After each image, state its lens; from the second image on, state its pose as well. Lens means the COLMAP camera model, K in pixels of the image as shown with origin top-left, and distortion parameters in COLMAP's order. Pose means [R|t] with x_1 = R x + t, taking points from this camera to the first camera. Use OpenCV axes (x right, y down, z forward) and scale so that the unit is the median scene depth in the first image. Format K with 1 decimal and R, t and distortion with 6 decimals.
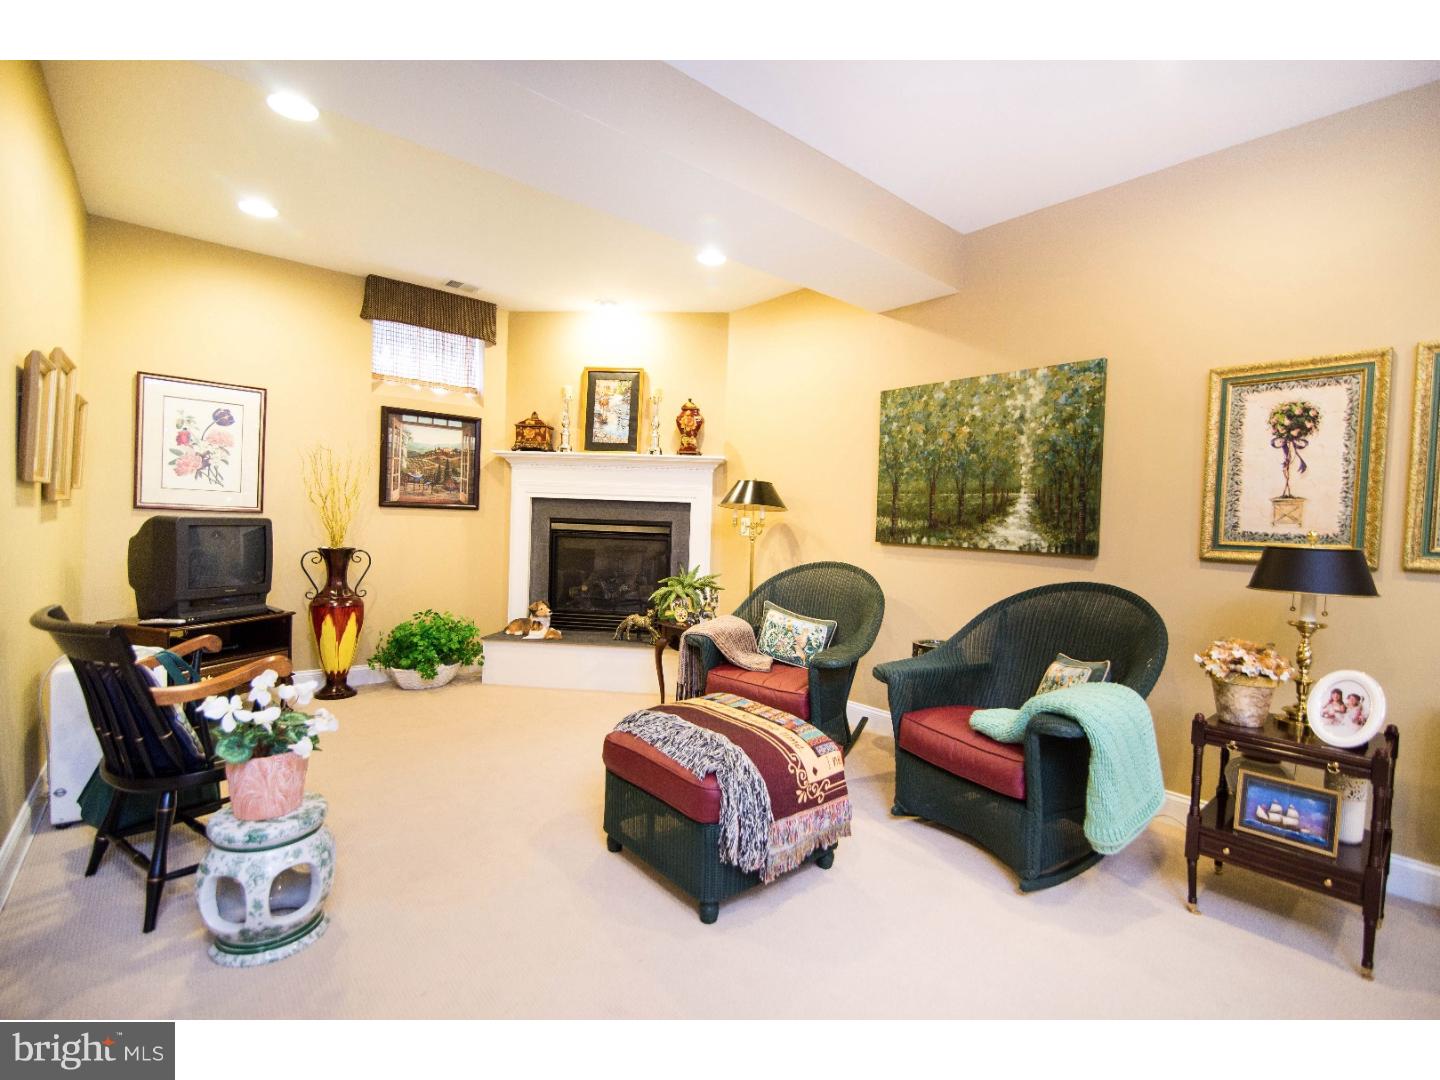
lens RADIAL K [[666.2, 0, 720.0], [0, 666.2, 540.0], [0, 0, 1]] dist [-0.011181, -0.000018]
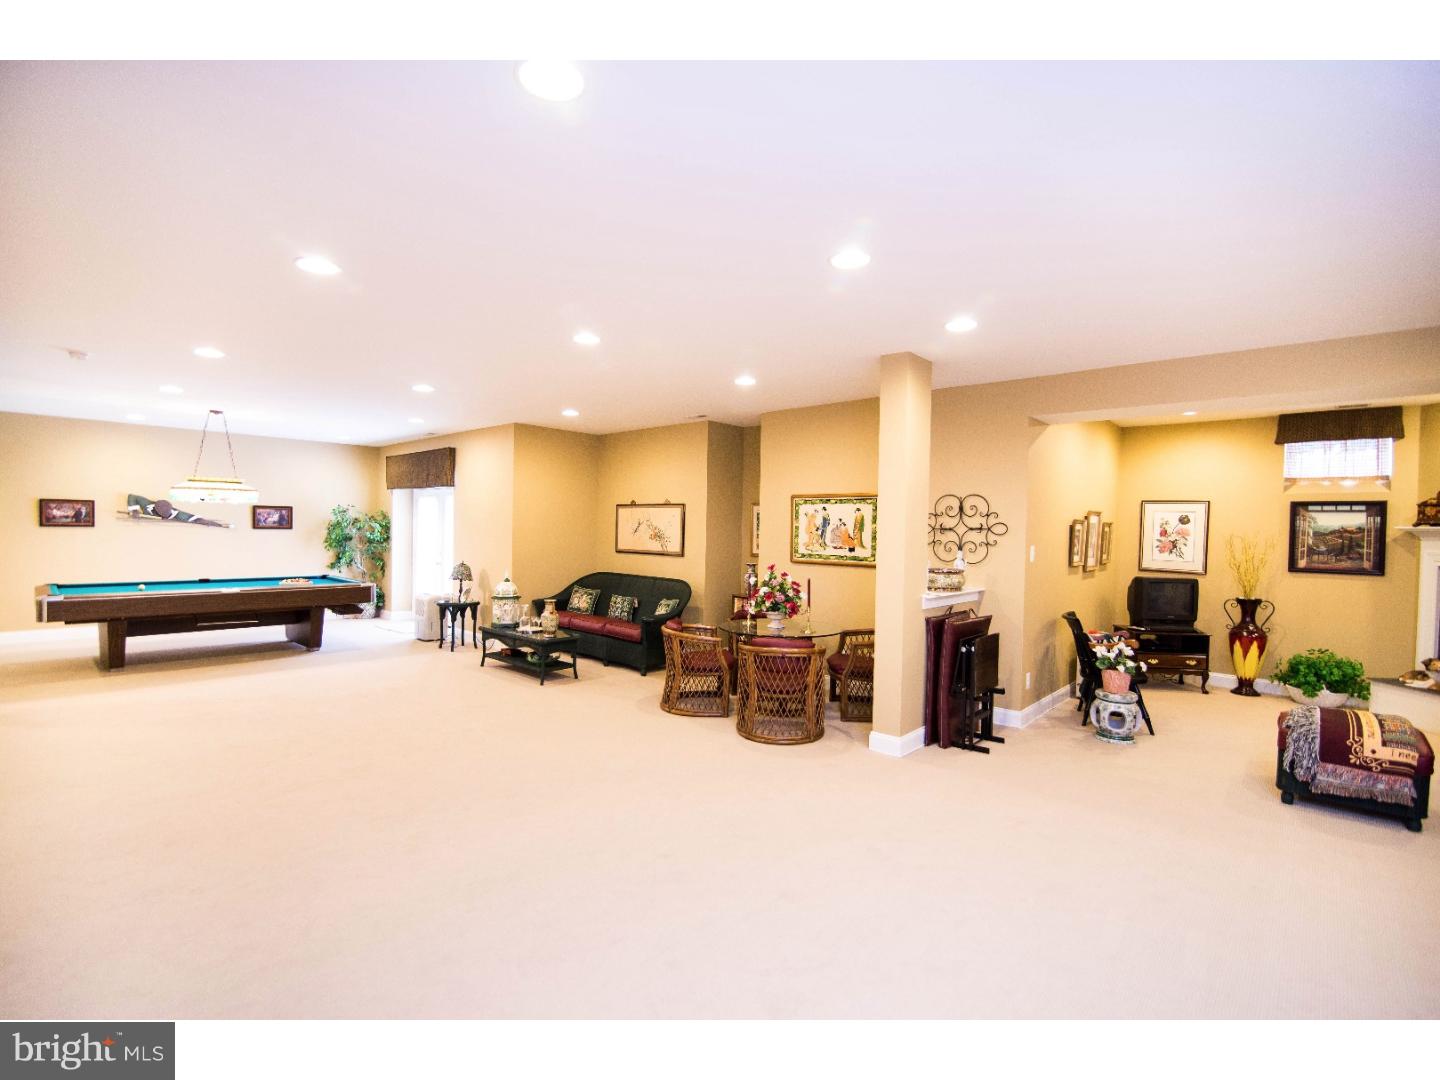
lens RADIAL K [[699.5, 0, 720.0], [0, 699.5, 540.0], [0, 0, 1]] dist [-0.016222, 0.000306]
pose [[0.156311, -0.009444, -0.987663, 0.811010], [-0.042676, 0.998956, -0.016307, -0.044565], [0.986785, 0.044699, 0.155745, -0.465836]]
